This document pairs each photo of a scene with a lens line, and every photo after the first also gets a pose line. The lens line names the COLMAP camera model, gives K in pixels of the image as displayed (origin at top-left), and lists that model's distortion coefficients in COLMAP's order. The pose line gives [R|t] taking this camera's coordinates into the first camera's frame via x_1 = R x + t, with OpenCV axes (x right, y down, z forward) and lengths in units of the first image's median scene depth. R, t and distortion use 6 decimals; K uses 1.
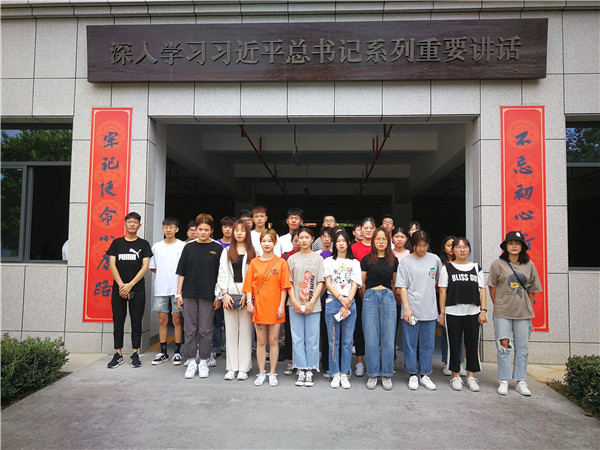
lens RADIAL K [[456.6, 0, 300.0], [0, 456.6, 225.0], [0, 0, 1]] dist [0.004874, 0.003027]
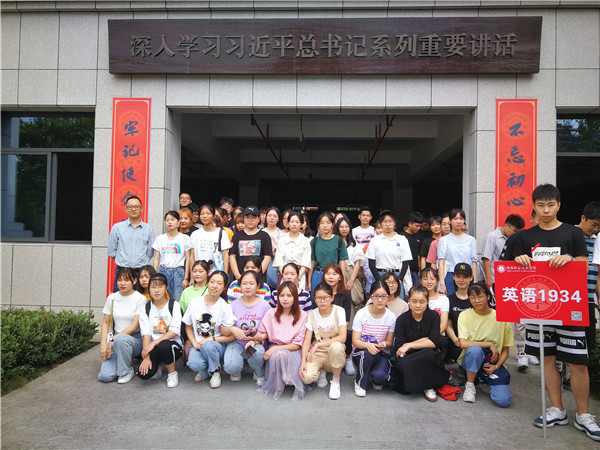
lens RADIAL K [[474.9, 0, 300.0], [0, 474.9, 225.0], [0, 0, 1]] dist [0.006618, 0.002729]
pose [[0.999955, 0.005426, 0.007821, -0.027667], [-0.005701, 0.999350, 0.035600, -0.002697], [-0.007623, -0.035643, 0.999336, -0.119261]]
